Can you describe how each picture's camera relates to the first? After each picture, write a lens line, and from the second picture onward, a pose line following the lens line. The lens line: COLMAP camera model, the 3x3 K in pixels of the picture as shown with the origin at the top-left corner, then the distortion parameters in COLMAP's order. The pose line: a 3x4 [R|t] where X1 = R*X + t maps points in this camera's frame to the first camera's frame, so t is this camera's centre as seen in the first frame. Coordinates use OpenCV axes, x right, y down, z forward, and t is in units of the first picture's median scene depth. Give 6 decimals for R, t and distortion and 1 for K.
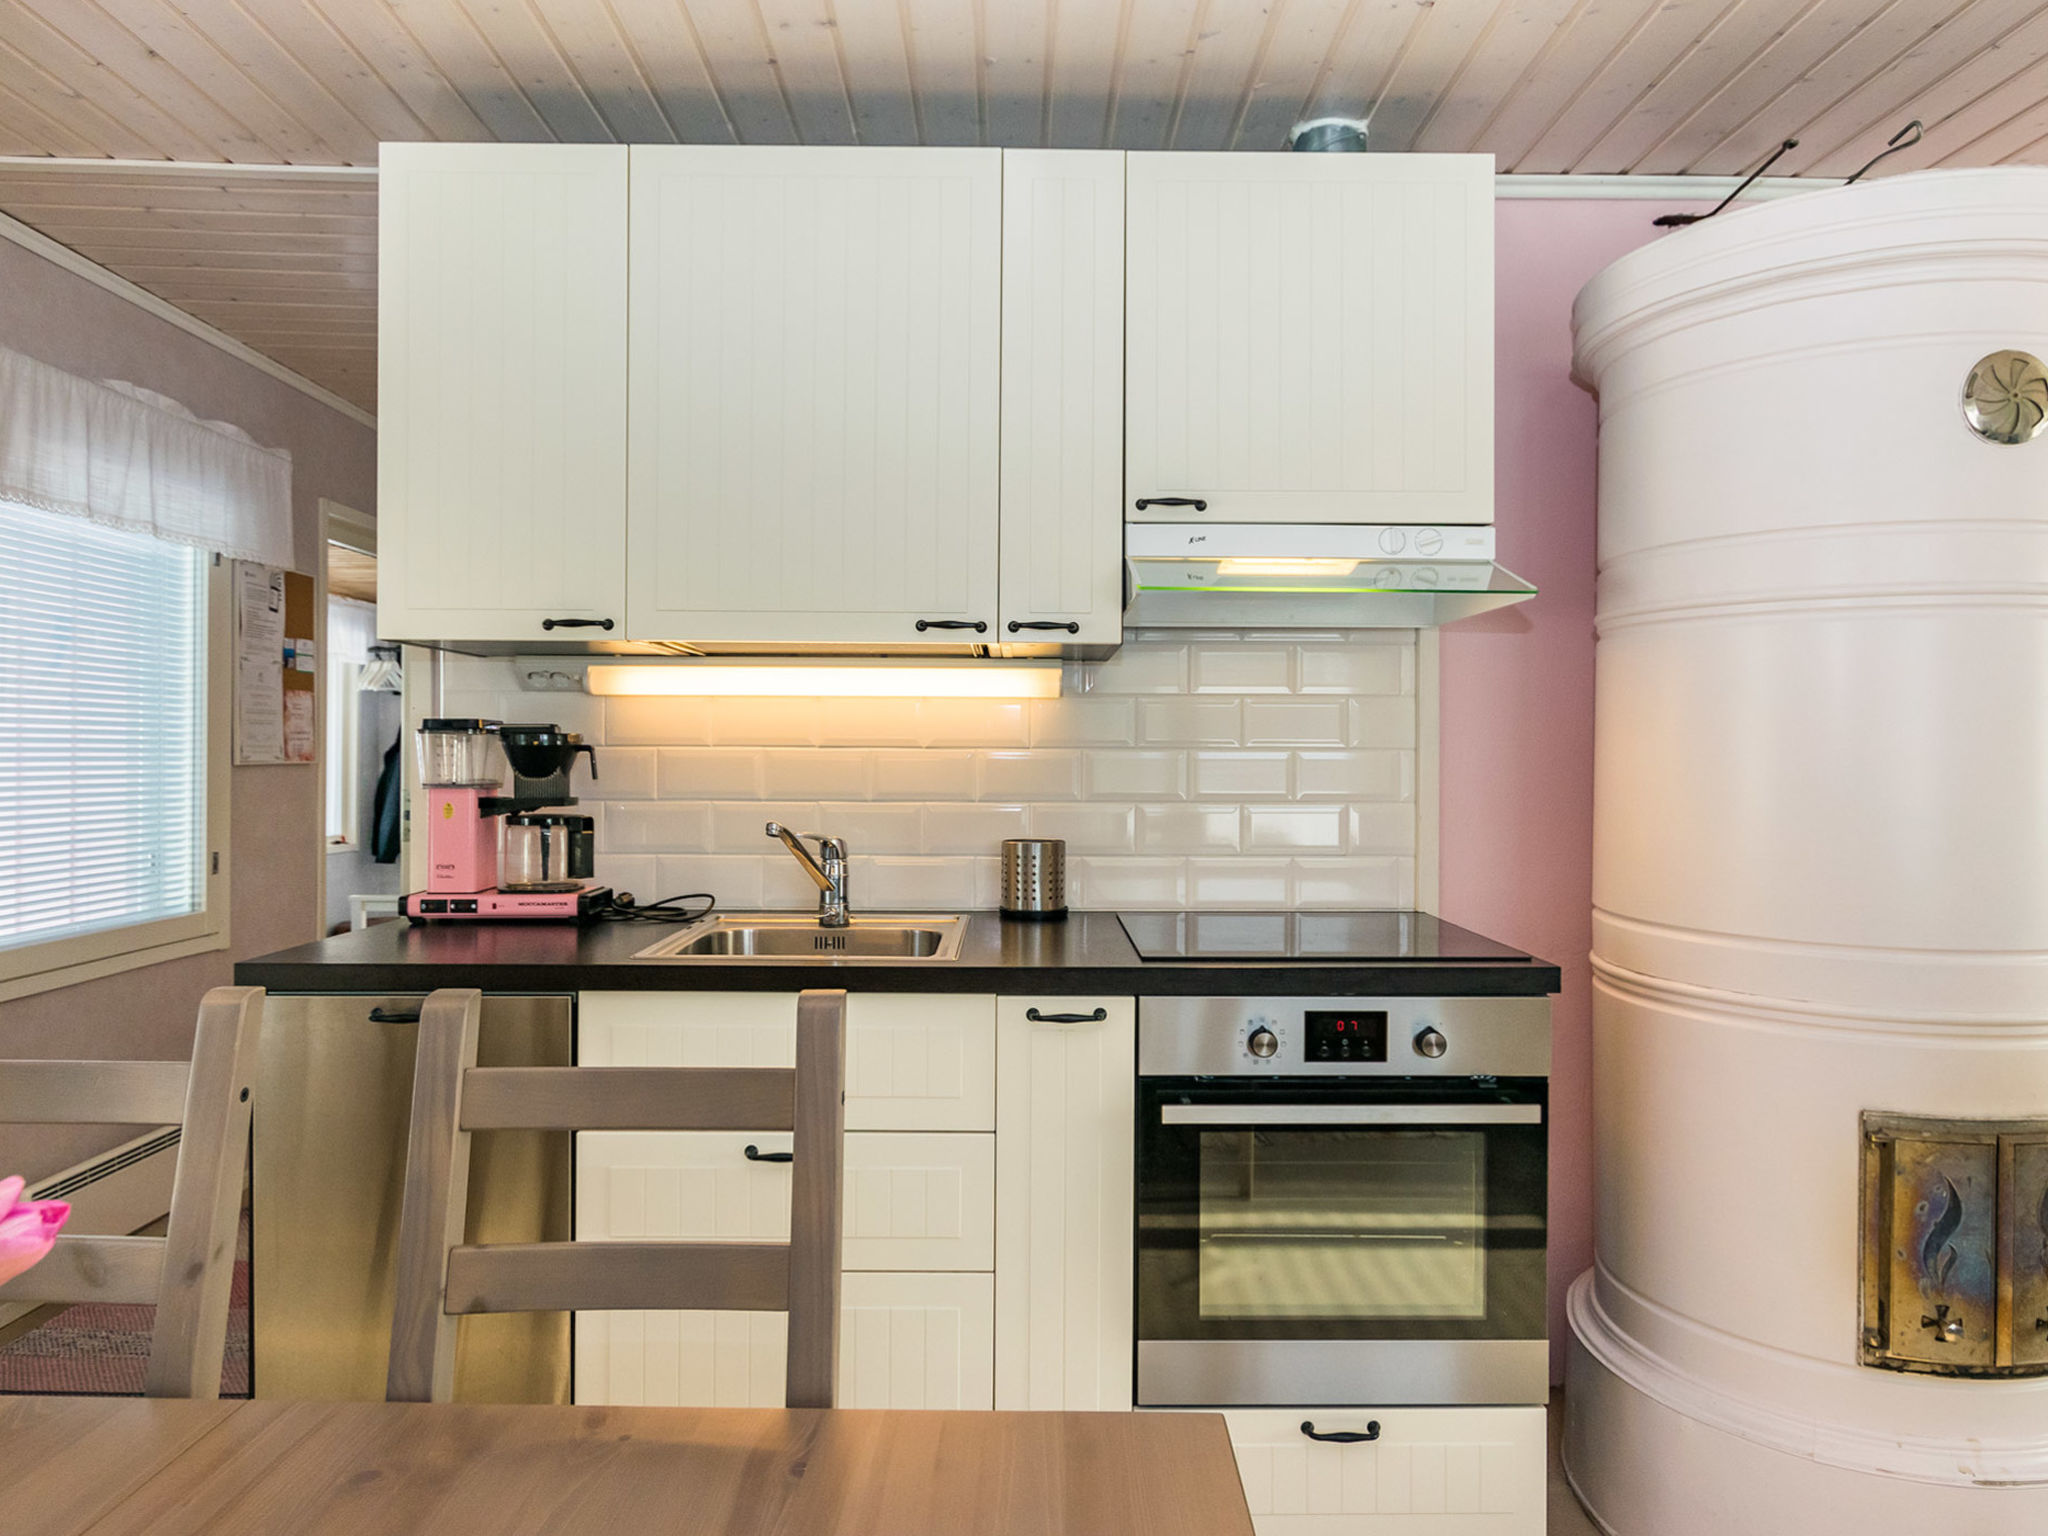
lens RADIAL K [[1297.6, 0, 1024.0], [0, 1297.6, 768.0], [0, 0, 1]] dist [-0.004550, -0.000168]
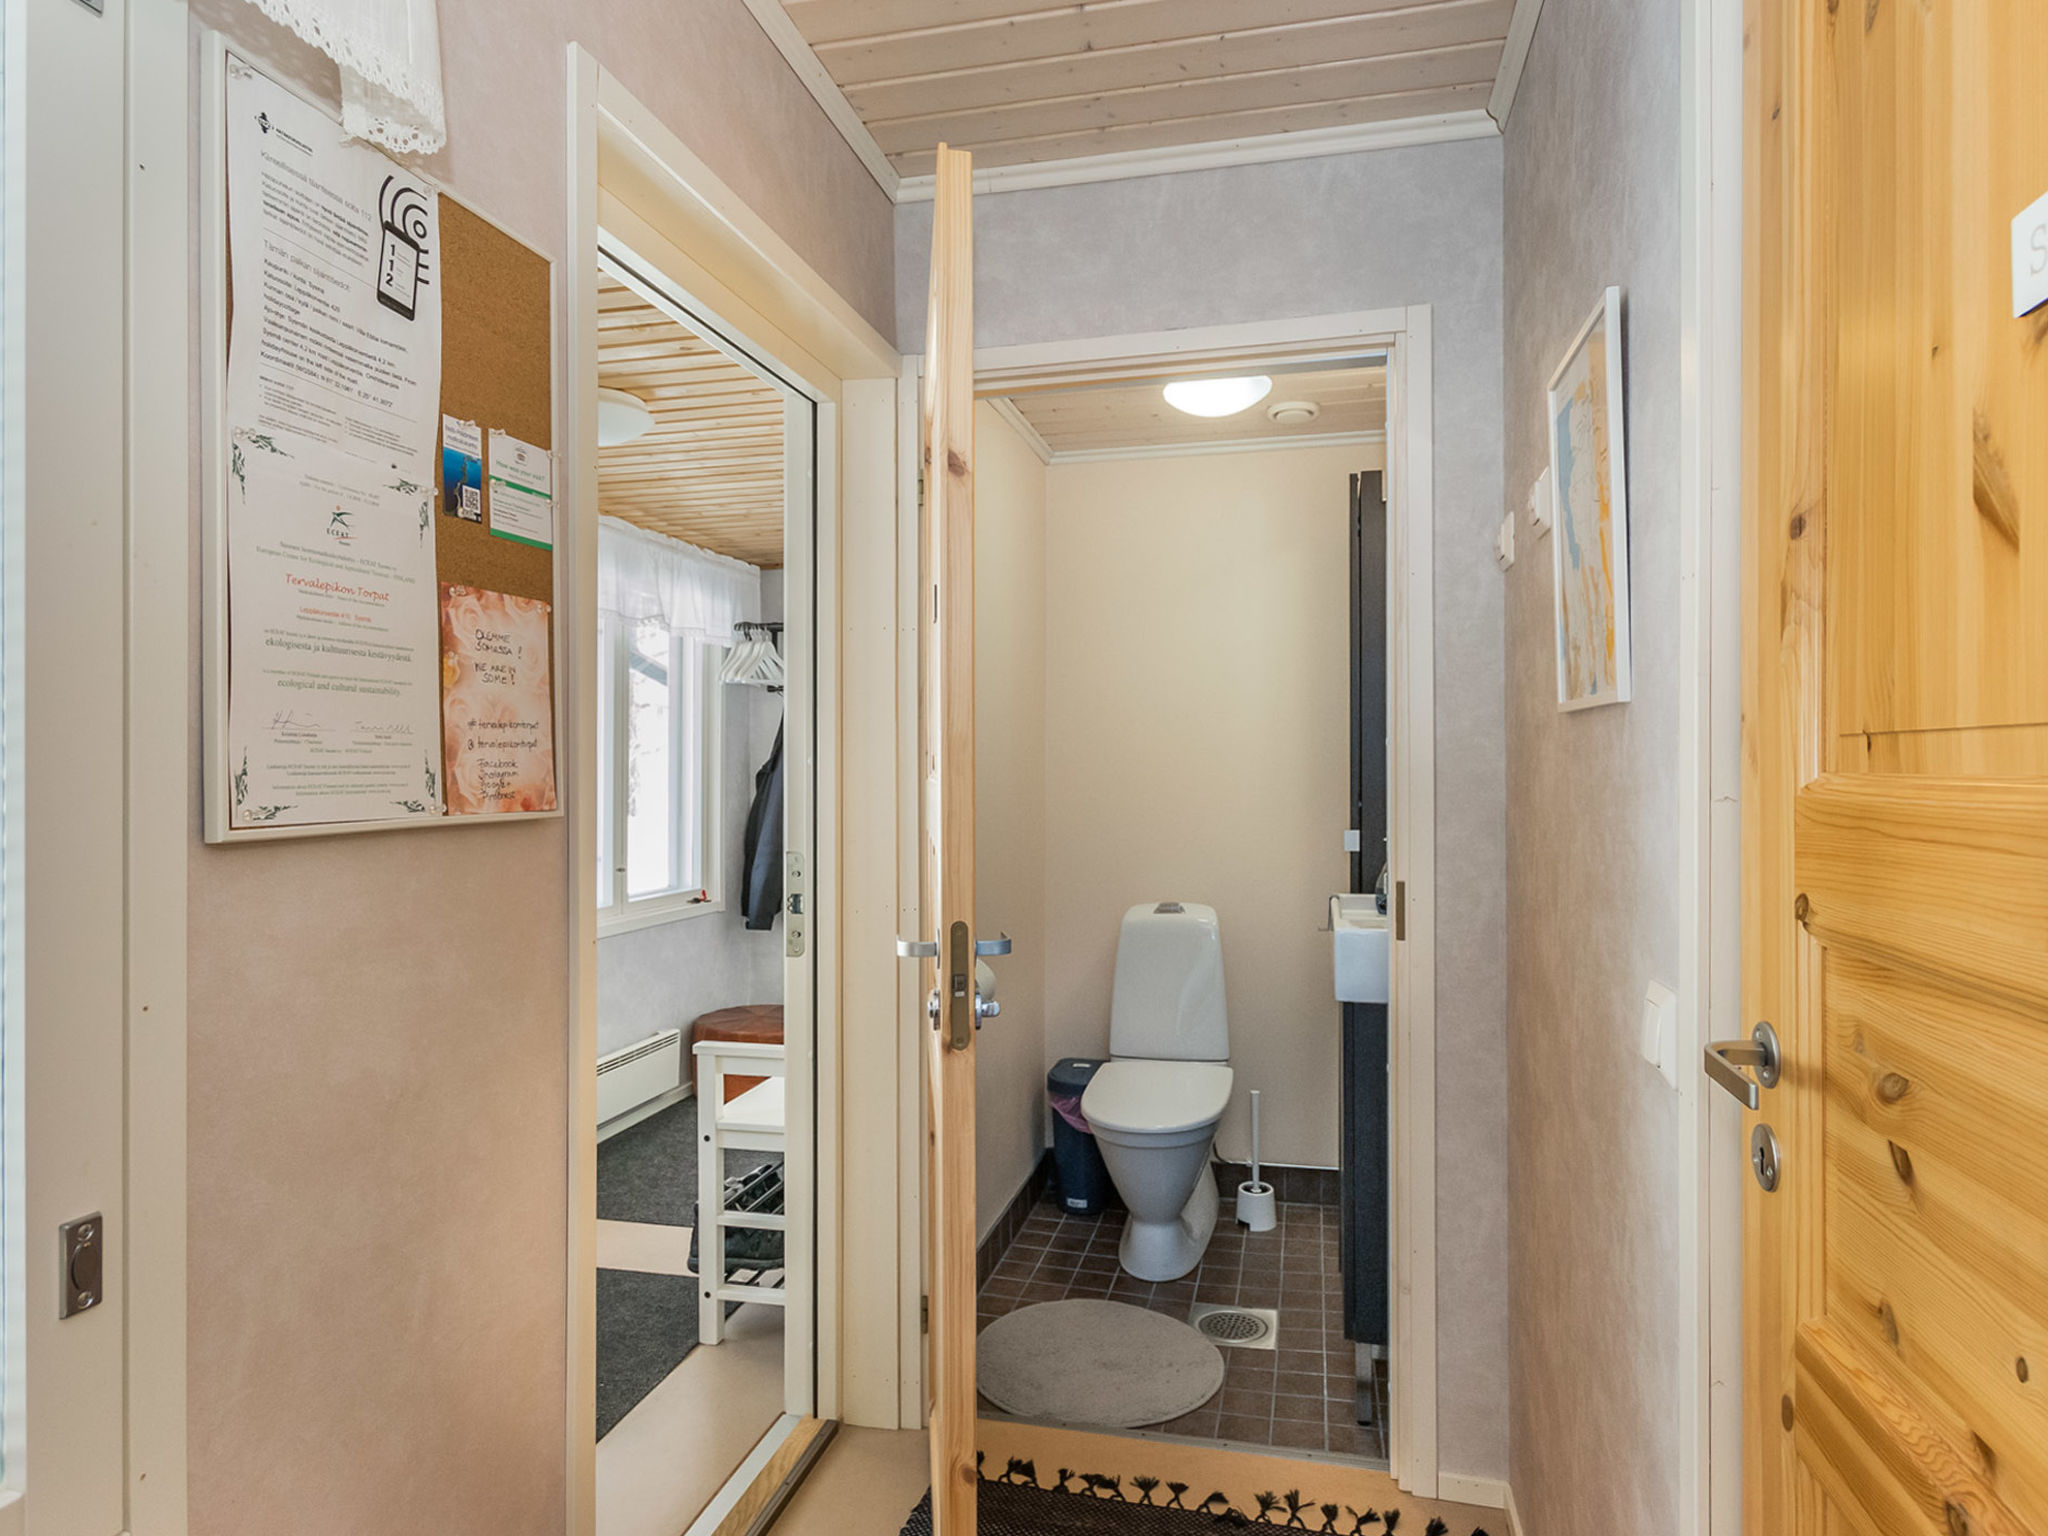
lens RADIAL K [[1216.4, 0, 1024.0], [0, 1216.4, 768.0], [0, 0, 1]] dist [-0.004742, -0.000906]
pose [[0.970135, -0.008485, -0.242418, -0.354843], [0.006329, 0.999933, -0.009670, -0.012532], [0.242484, 0.007847, 0.970124, 0.727277]]
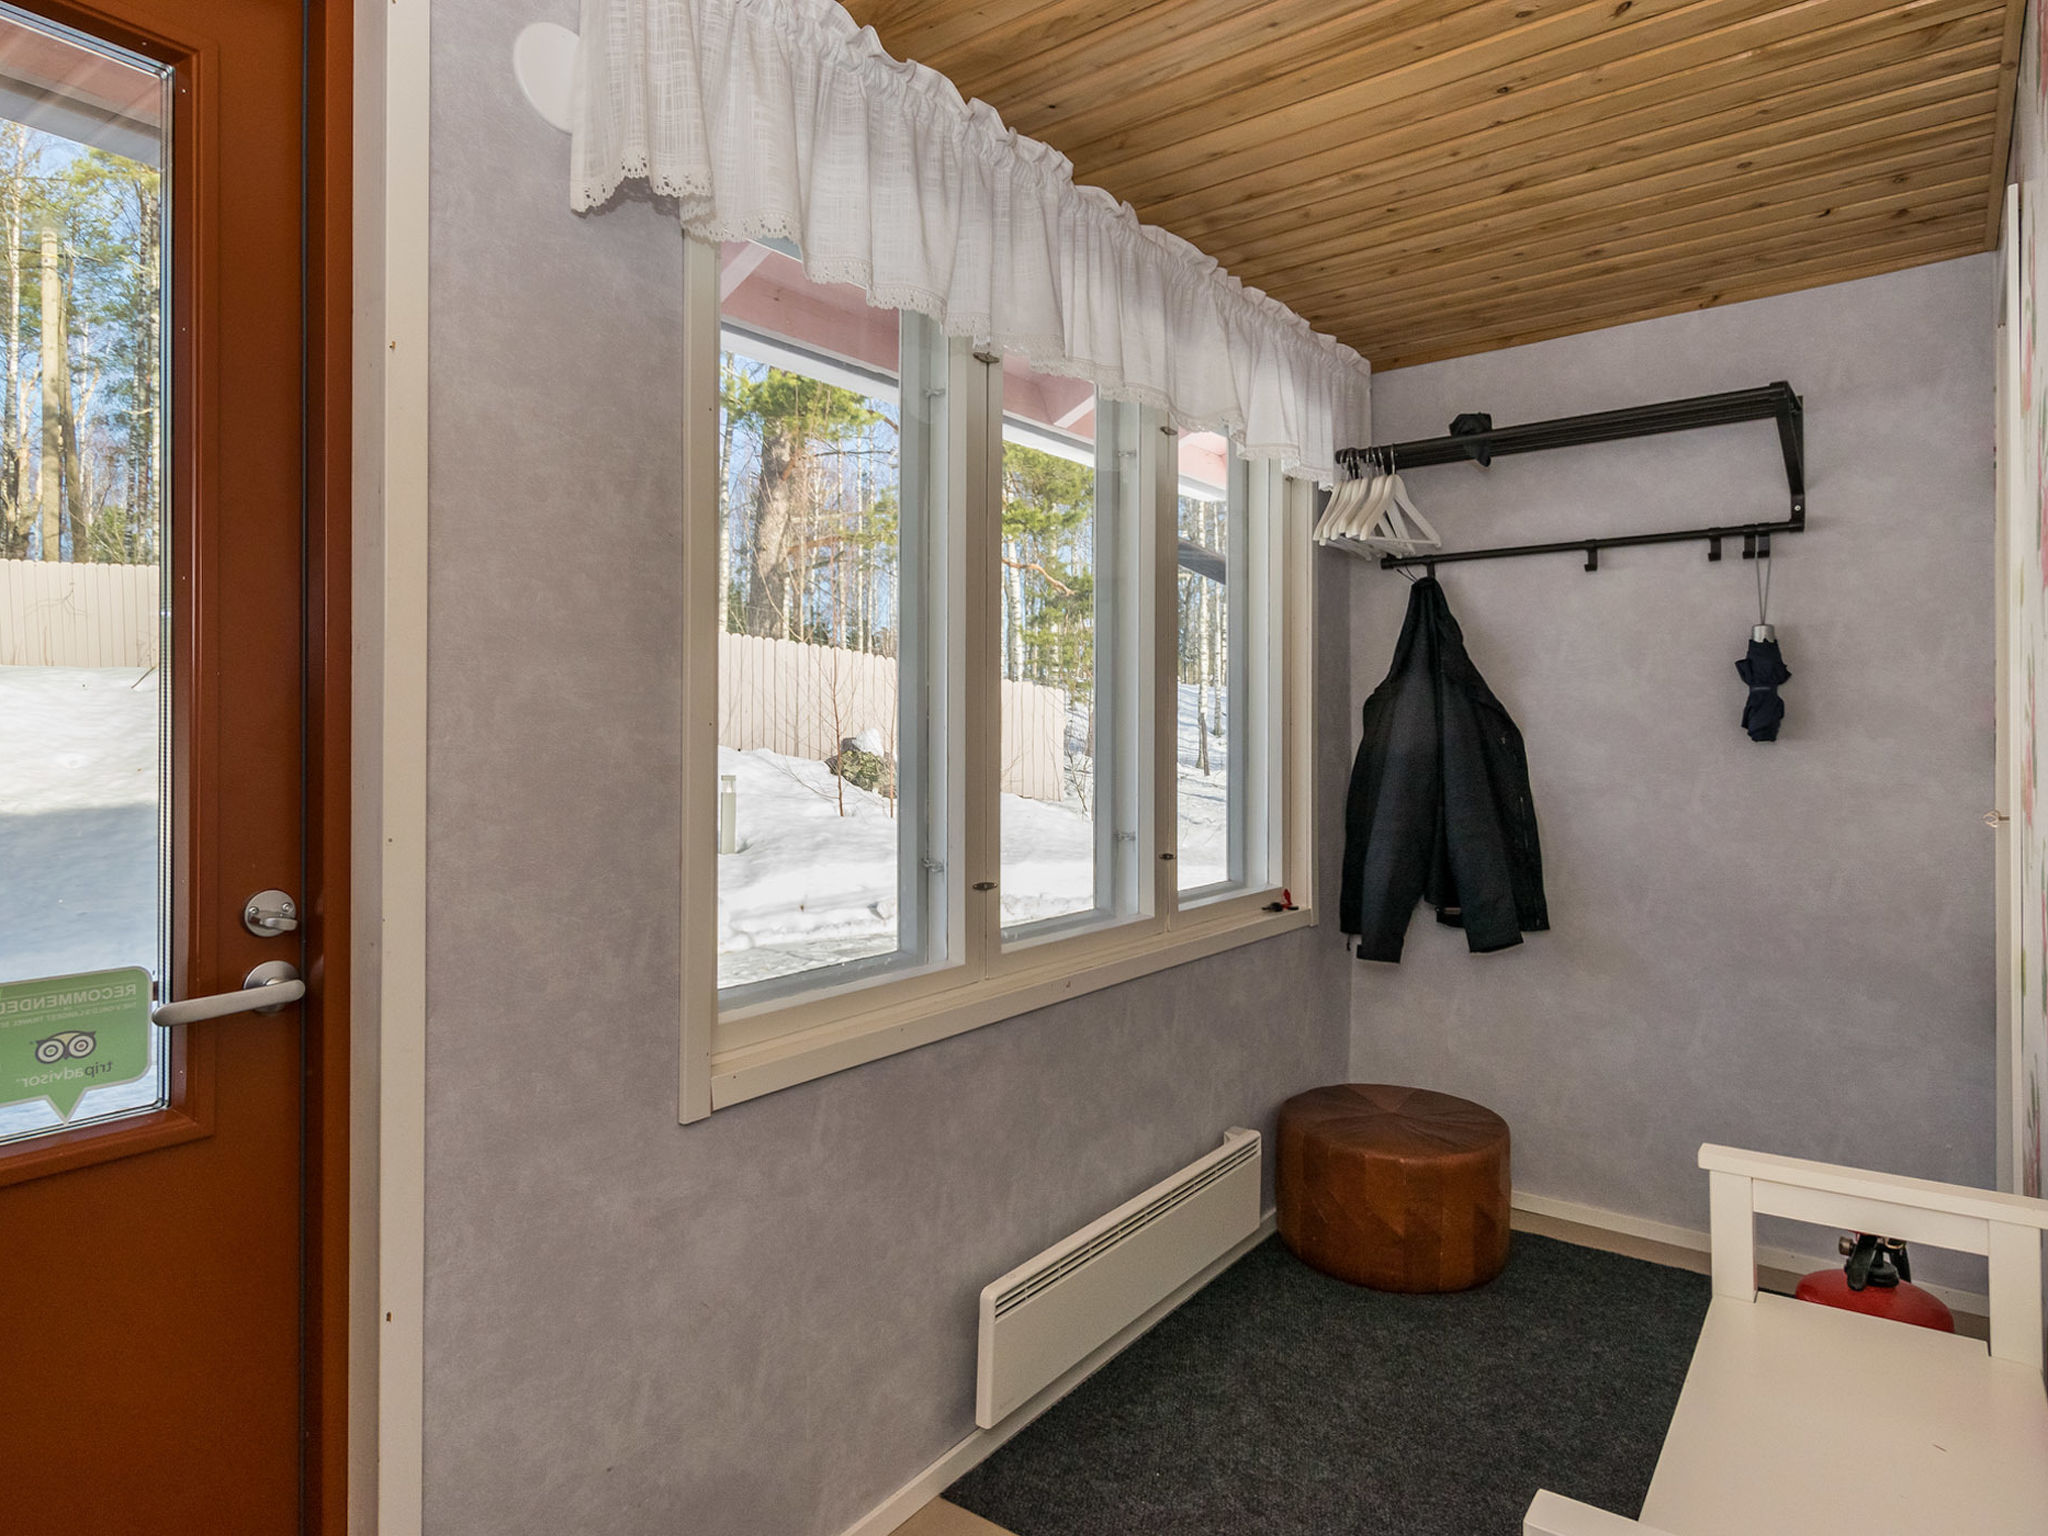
lens RADIAL K [[1226.2, 0, 1028.5], [0, 1226.2, 728.8], [0, 0, 1]] dist [0.003401, 0.000759]
pose [[0.808534, -0.013717, -0.588290, -0.644292], [0.006126, 0.999870, -0.014894, 0.007159], [0.588418, 0.008438, 0.808513, 1.127218]]
